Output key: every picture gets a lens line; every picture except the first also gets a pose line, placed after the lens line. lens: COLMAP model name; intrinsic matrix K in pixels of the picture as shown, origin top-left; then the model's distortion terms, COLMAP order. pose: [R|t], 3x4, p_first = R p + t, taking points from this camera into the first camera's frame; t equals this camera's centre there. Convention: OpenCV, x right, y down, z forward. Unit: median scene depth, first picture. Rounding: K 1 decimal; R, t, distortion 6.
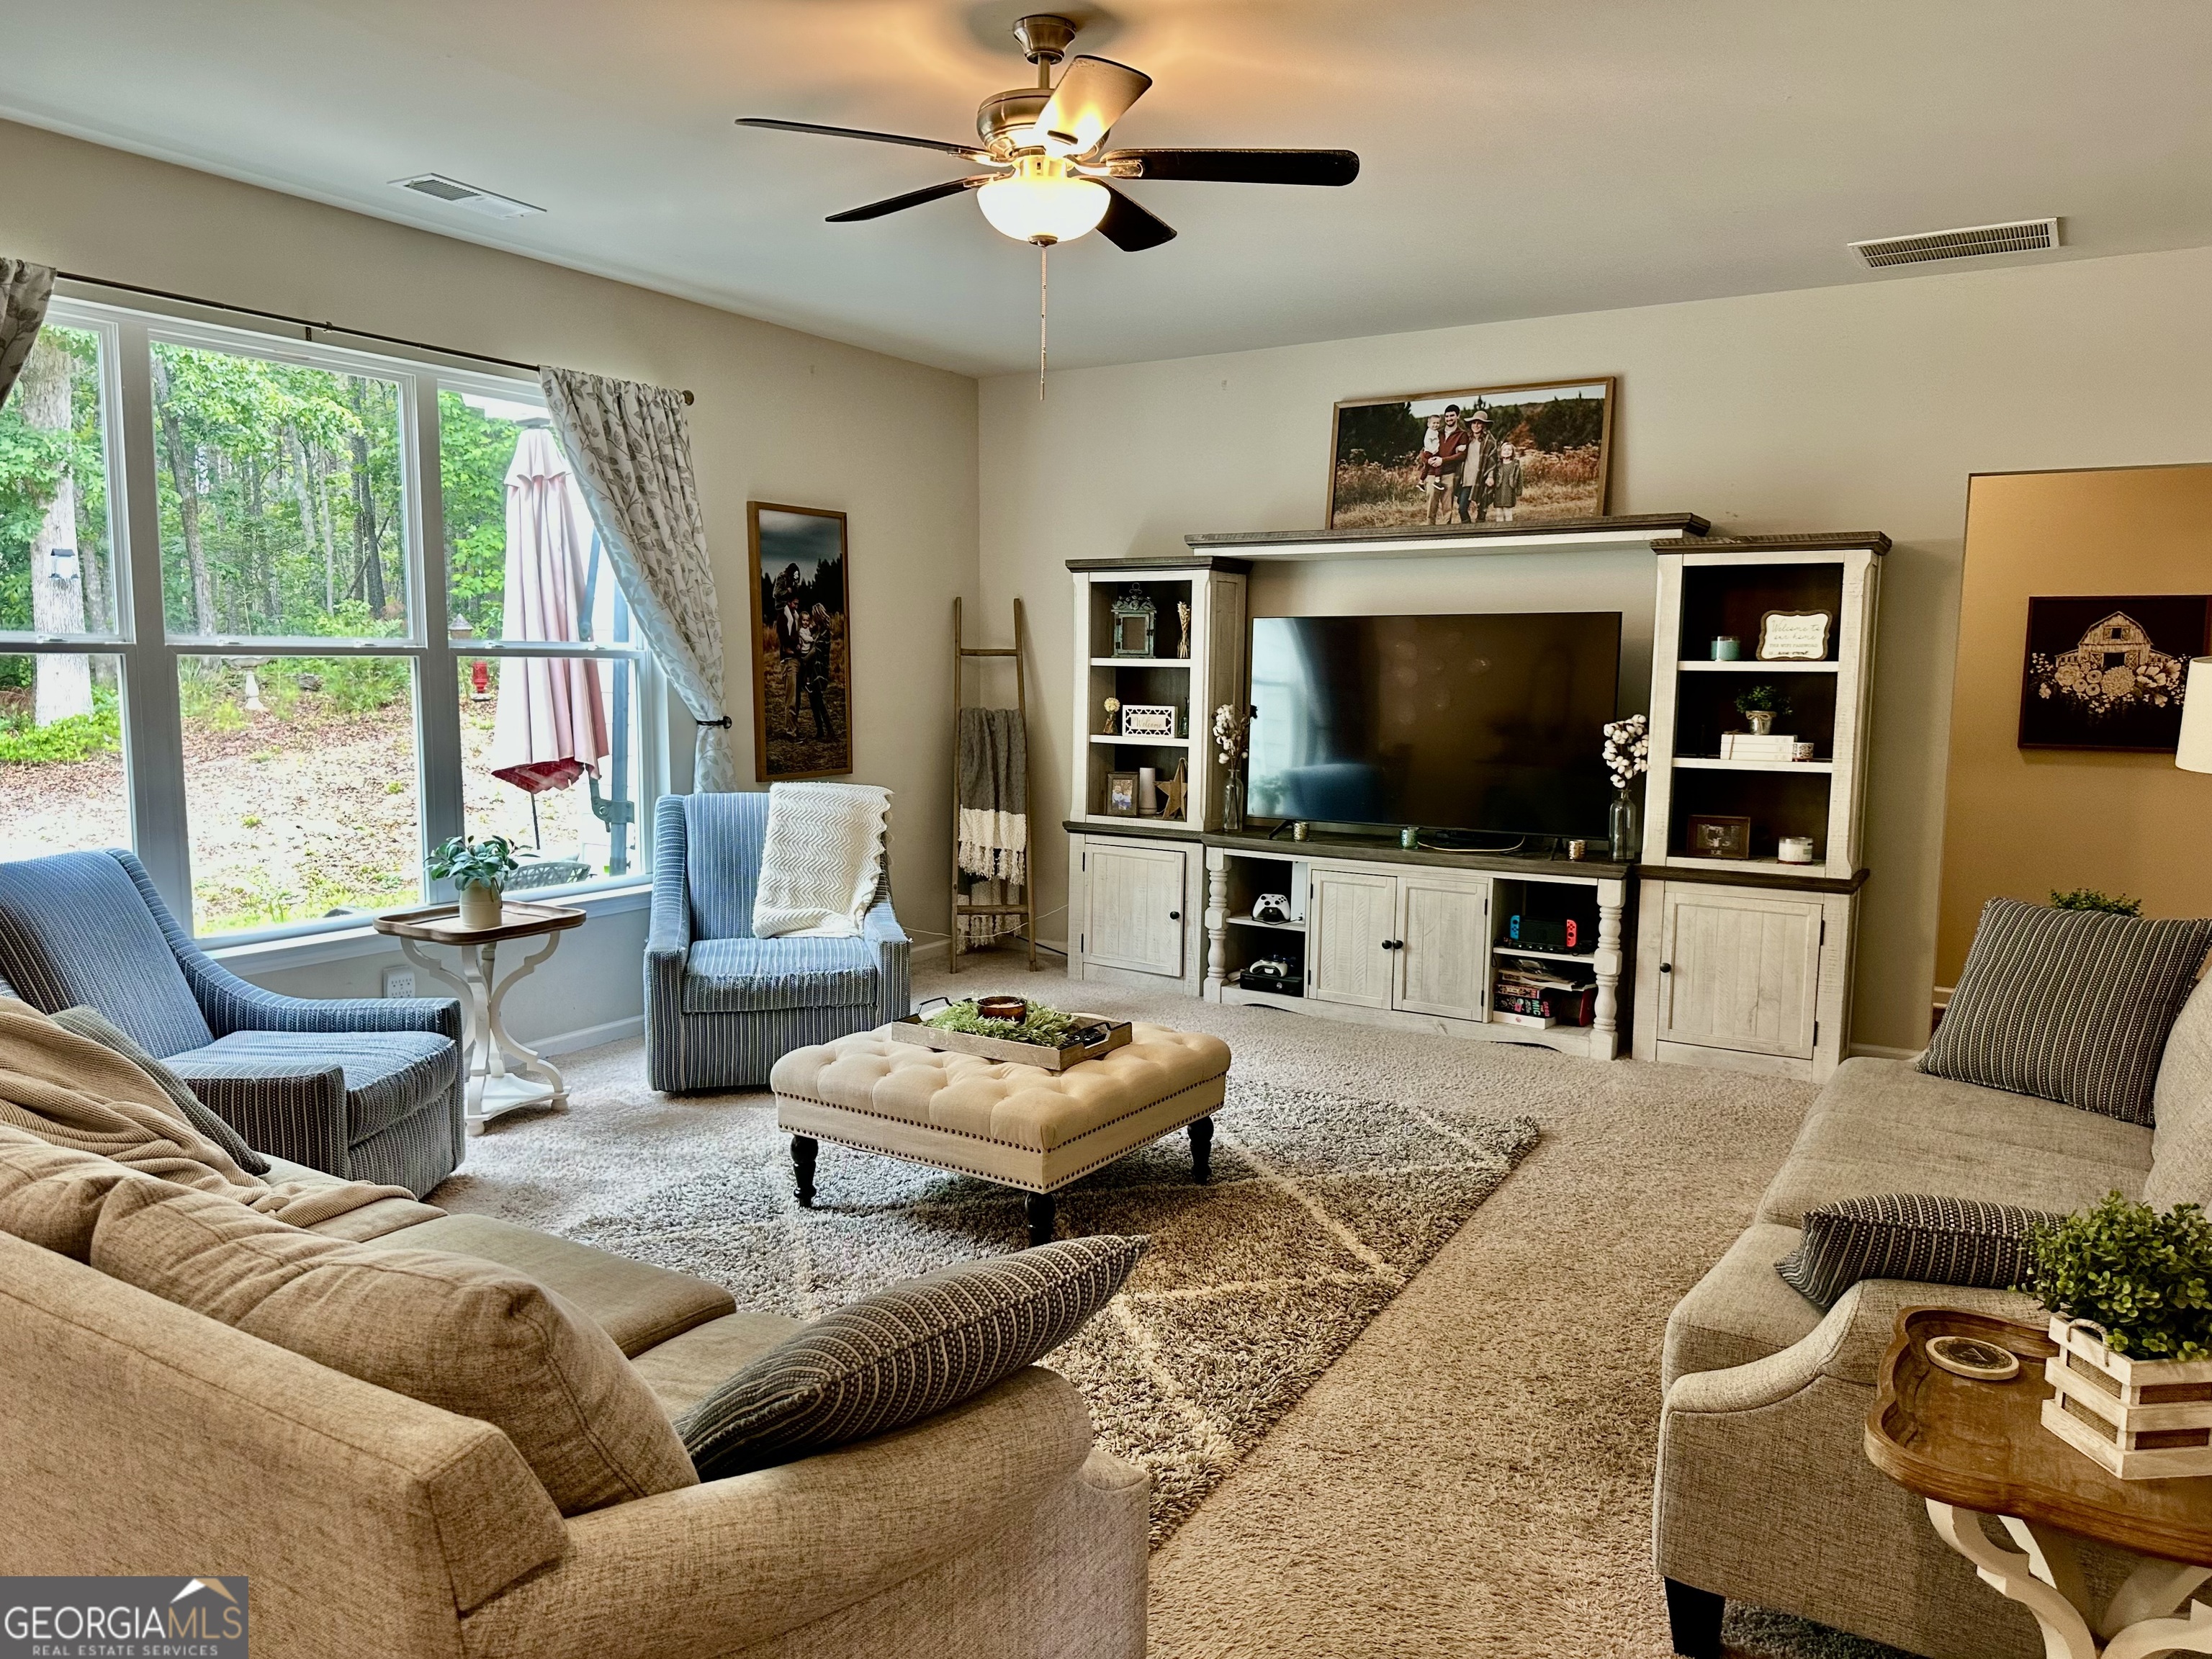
lens RADIAL K [[1565.2, 0, 1099.1], [0, 1565.2, 842.9], [0, 0, 1]] dist [0.097472, -0.016137]
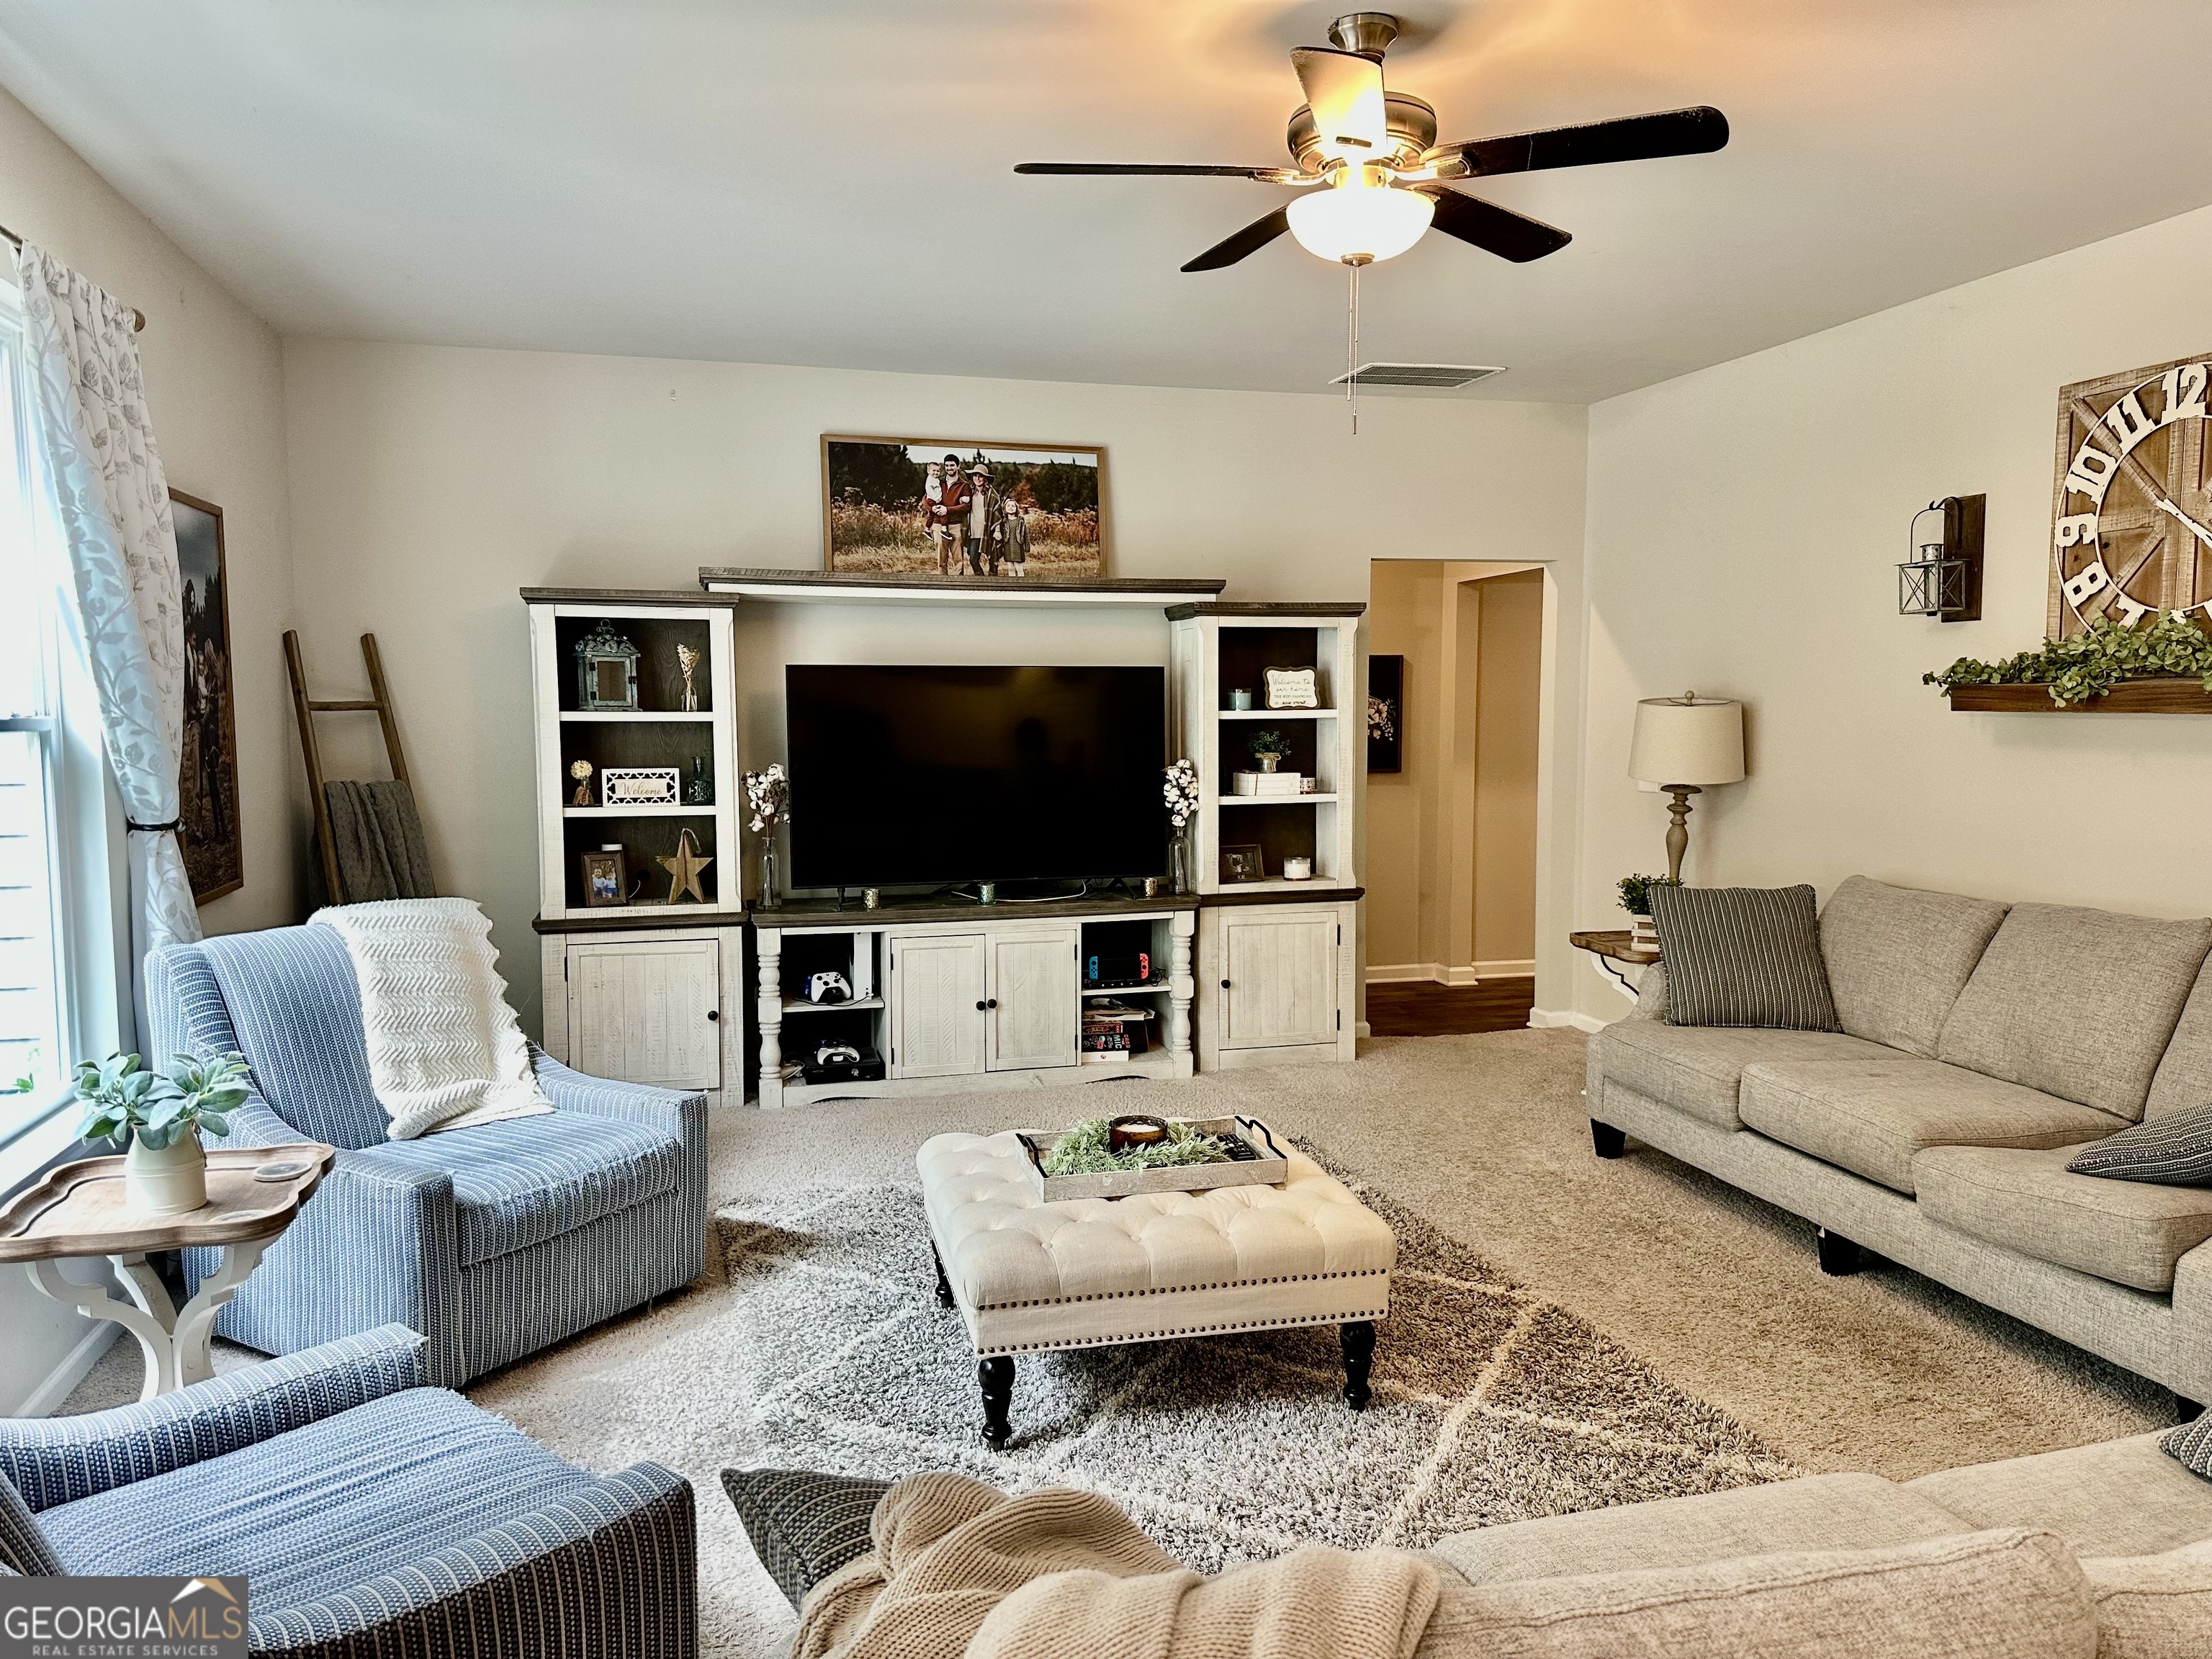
lens RADIAL K [[1565.2, 0, 1101.2], [0, 1565.2, 817.3], [0, 0, 1]] dist [0.097472, -0.016137]
pose [[0.669794, -0.066940, 0.739524, -0.473096], [0.094463, 0.995518, 0.004557, -0.047853], [-0.736514, 0.066806, 0.673115, 0.292385]]
